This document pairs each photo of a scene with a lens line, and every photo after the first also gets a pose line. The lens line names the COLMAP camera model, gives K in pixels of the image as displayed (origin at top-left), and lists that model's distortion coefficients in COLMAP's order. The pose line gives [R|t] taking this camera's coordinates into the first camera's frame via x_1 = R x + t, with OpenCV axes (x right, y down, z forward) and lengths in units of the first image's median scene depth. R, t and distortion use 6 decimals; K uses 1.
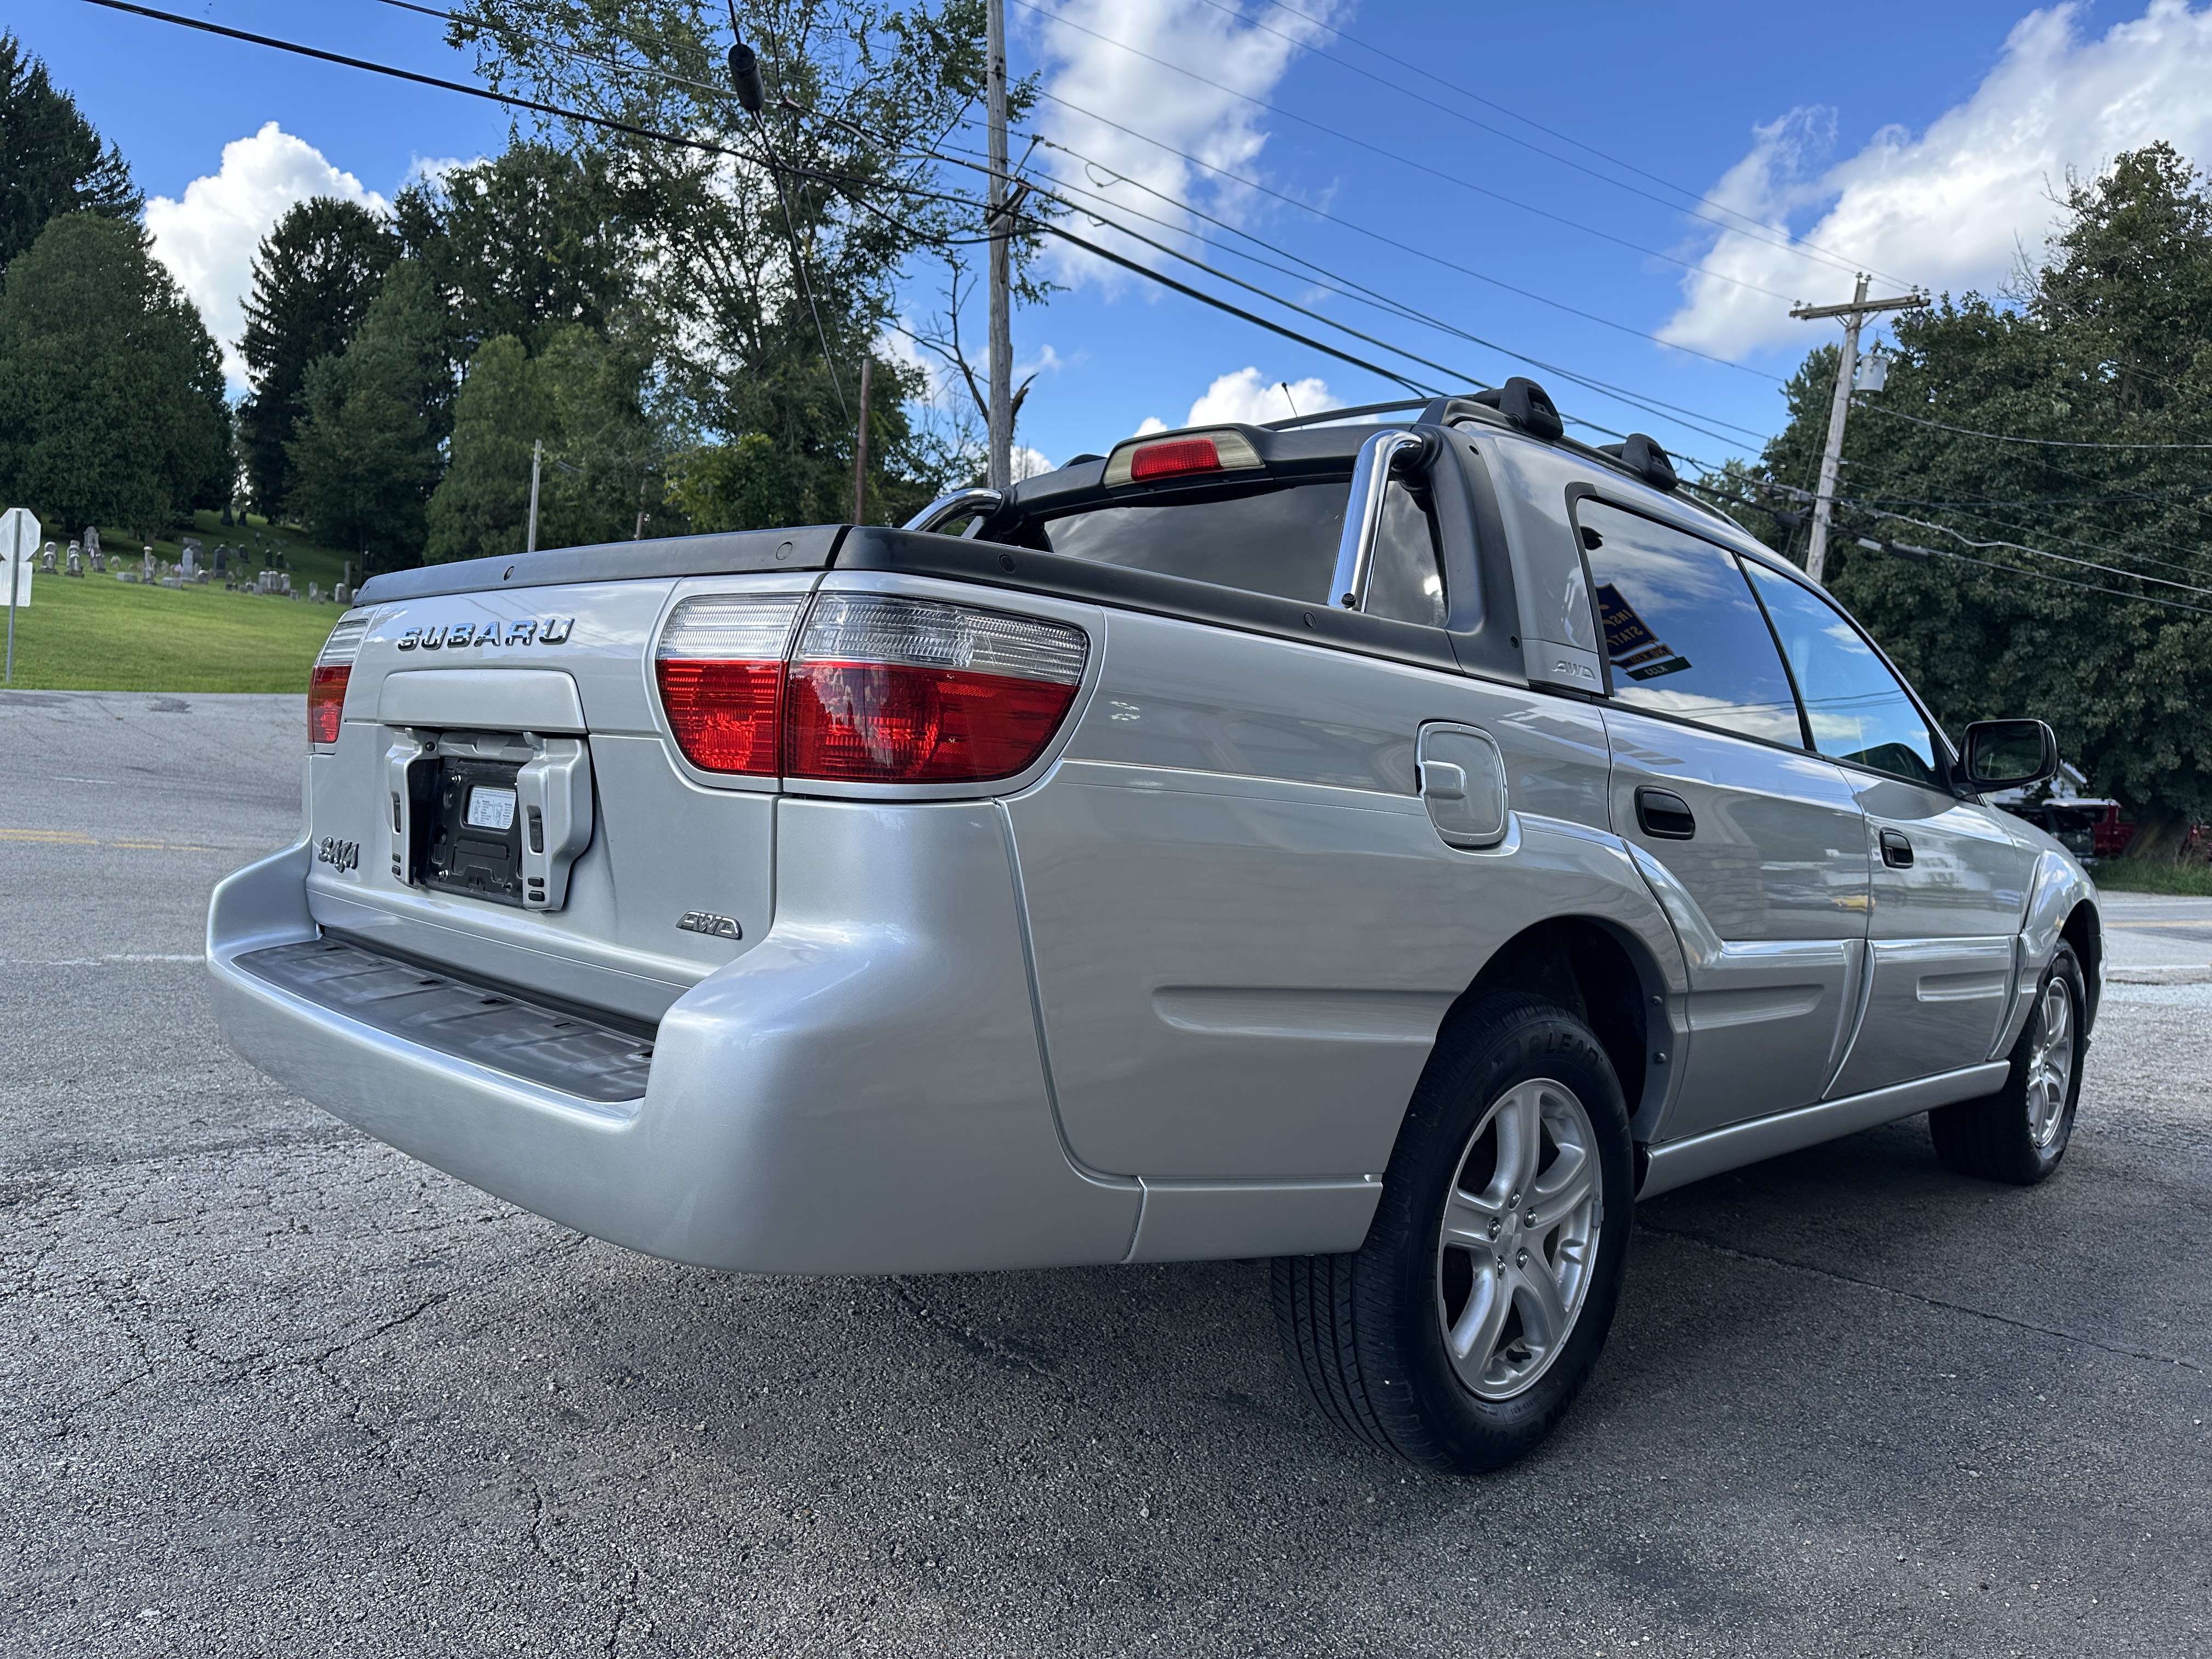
lens RADIAL K [[1560.4, 0, 1101.0], [0, 1560.4, 797.9], [0, 0, 1]] dist [0.072993, -0.091293]
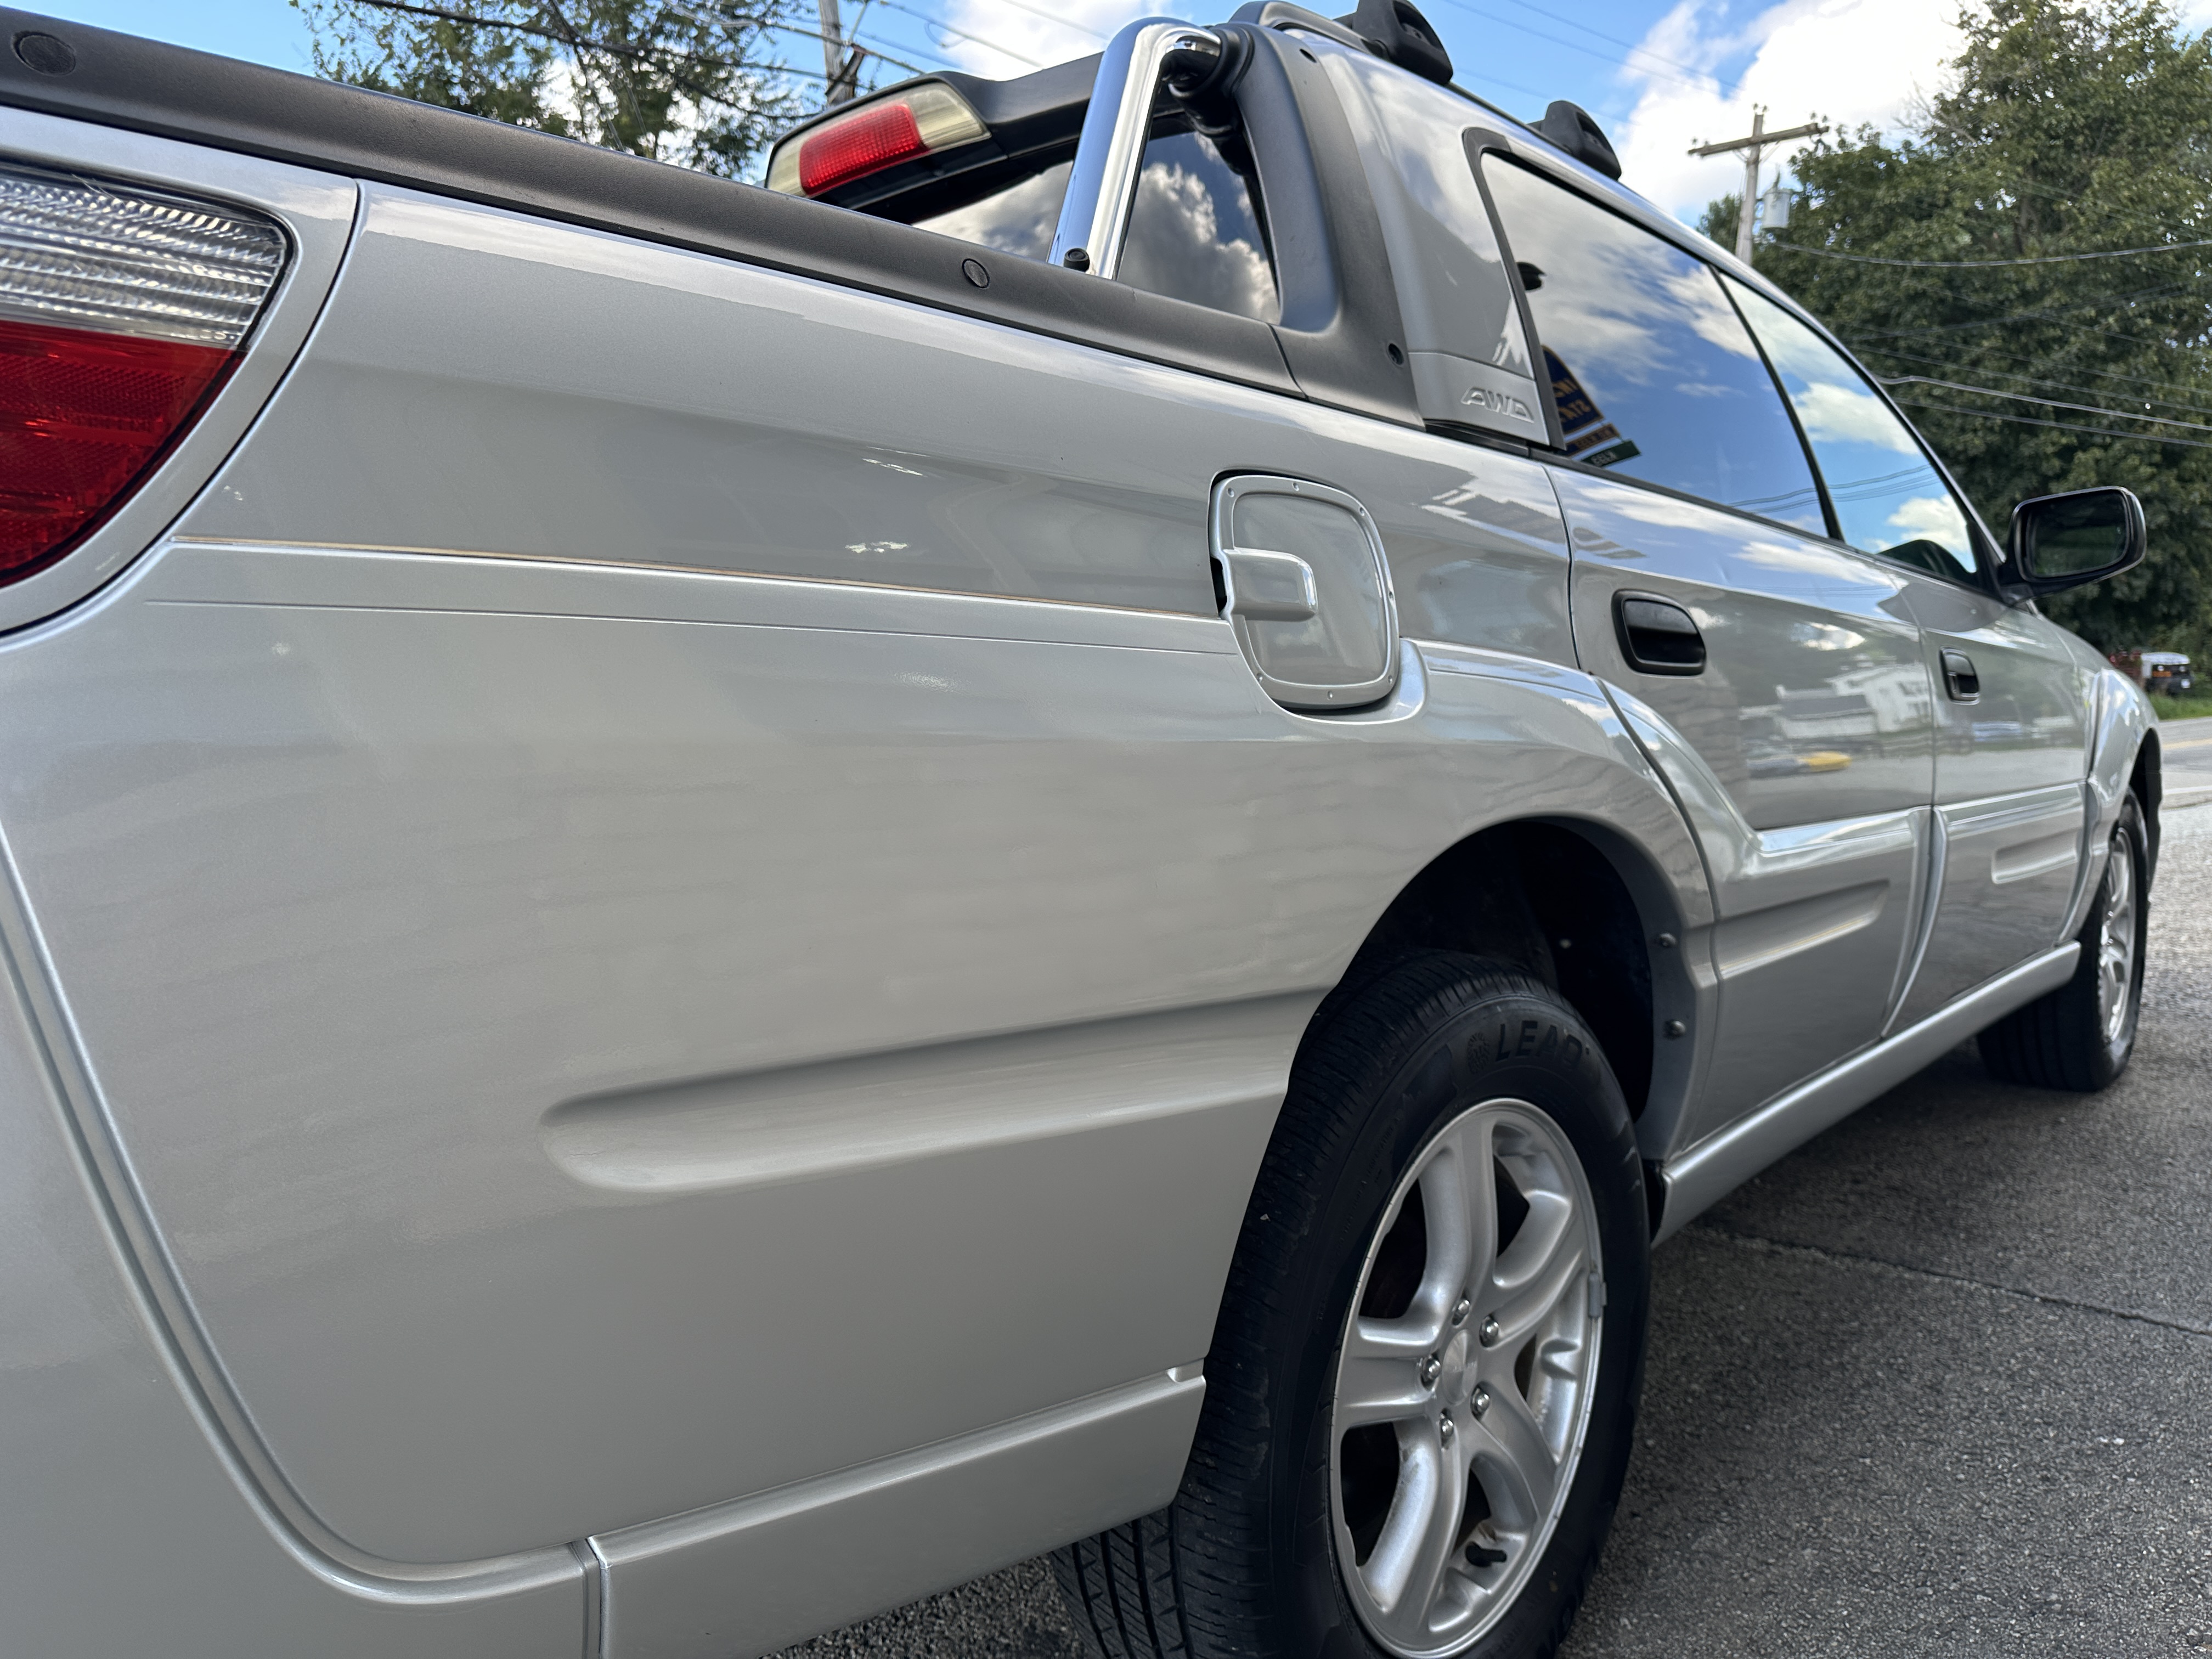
lens RADIAL K [[1553.8, 0, 1135.7], [0, 1553.8, 811.4], [0, 0, 1]] dist [0.043264, -0.048900]
pose [[0.994472, -0.088829, 0.055991, 0.120145], [0.085333, 0.994421, 0.062016, 0.024021], [-0.061187, -0.056896, 0.996503, 0.417189]]
